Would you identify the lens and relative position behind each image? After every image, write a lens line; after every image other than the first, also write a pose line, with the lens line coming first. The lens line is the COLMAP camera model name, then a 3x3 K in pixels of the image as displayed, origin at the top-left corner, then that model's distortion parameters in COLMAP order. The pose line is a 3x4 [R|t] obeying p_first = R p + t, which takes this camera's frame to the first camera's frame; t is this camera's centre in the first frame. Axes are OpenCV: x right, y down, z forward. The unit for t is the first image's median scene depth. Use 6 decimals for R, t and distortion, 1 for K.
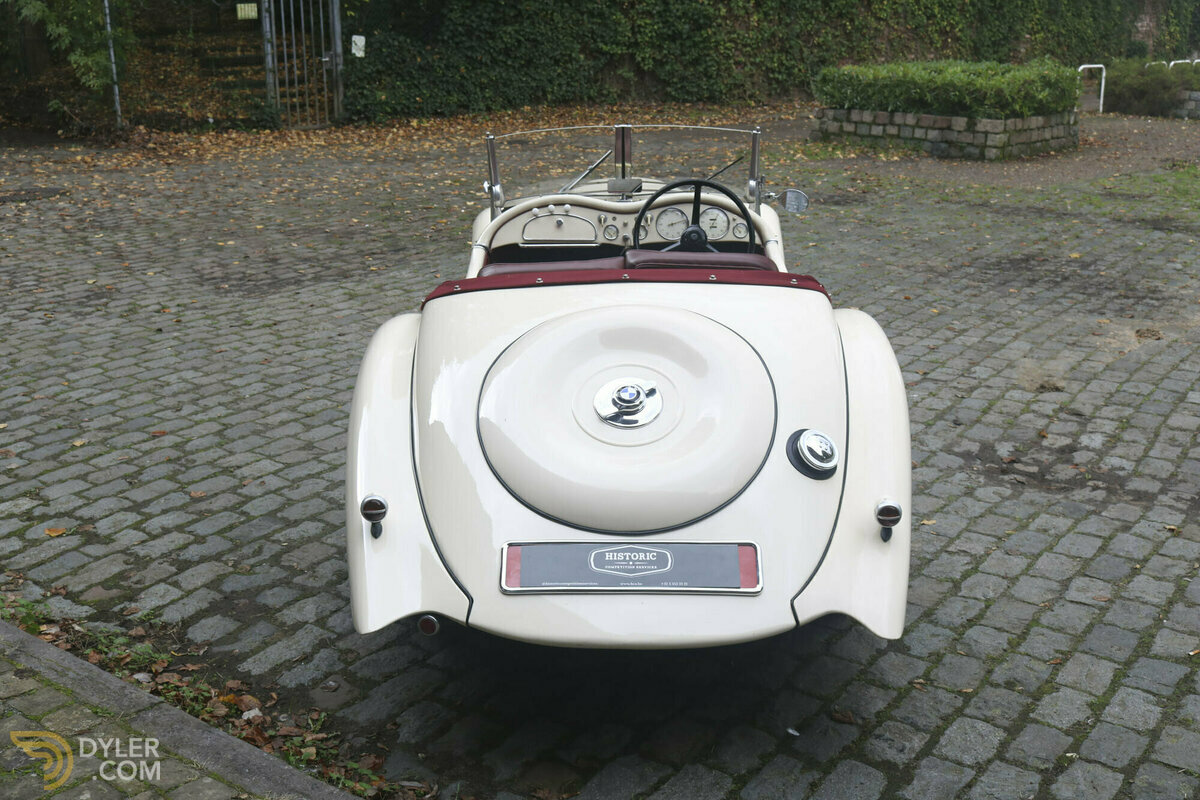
lens RADIAL K [[1312.7, 0, 600.0], [0, 1312.7, 400.0], [0, 0, 1]] dist [-0.068318, -0.006133]
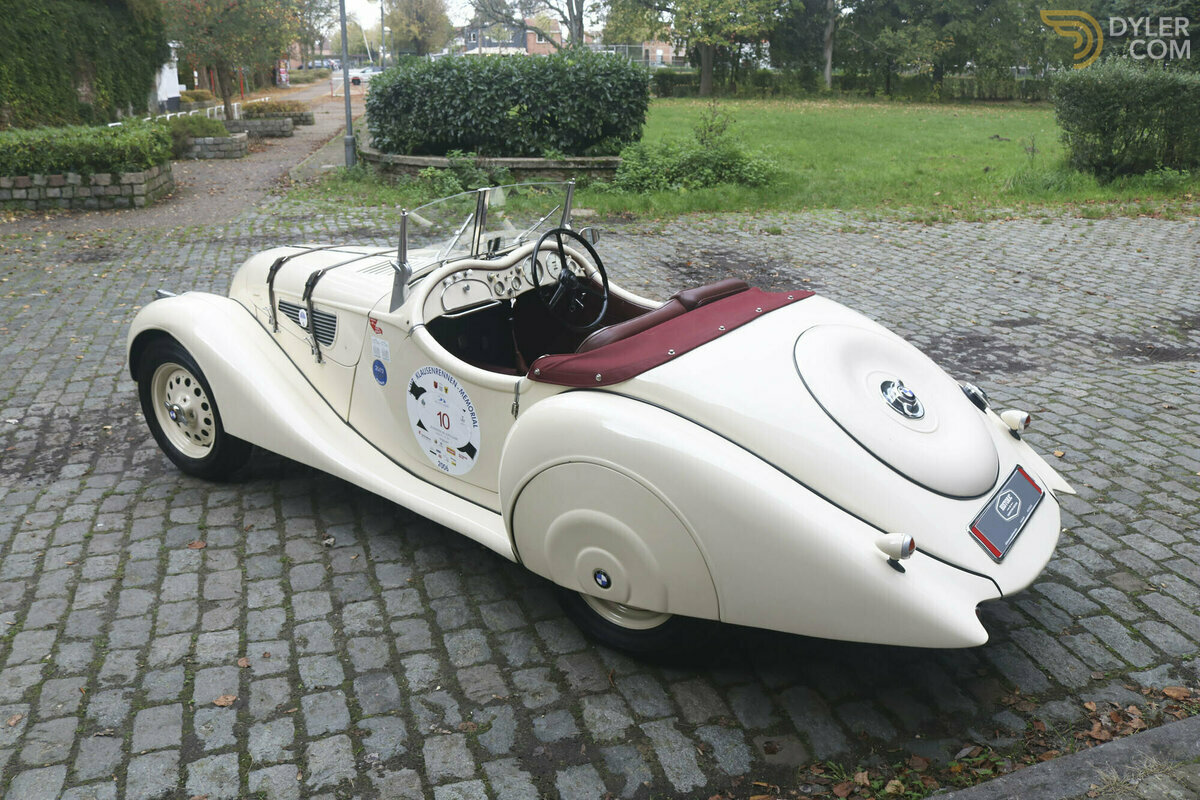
lens RADIAL K [[992.1, 0, 600.0], [0, 992.1, 400.0], [0, 0, 1]] dist [-0.081045, 0.010042]
pose [[0.576594, -0.258833, 0.774949, -0.192242], [0.235995, 0.960826, 0.145325, -0.044487], [-0.782206, 0.099090, 0.615090, 0.142739]]
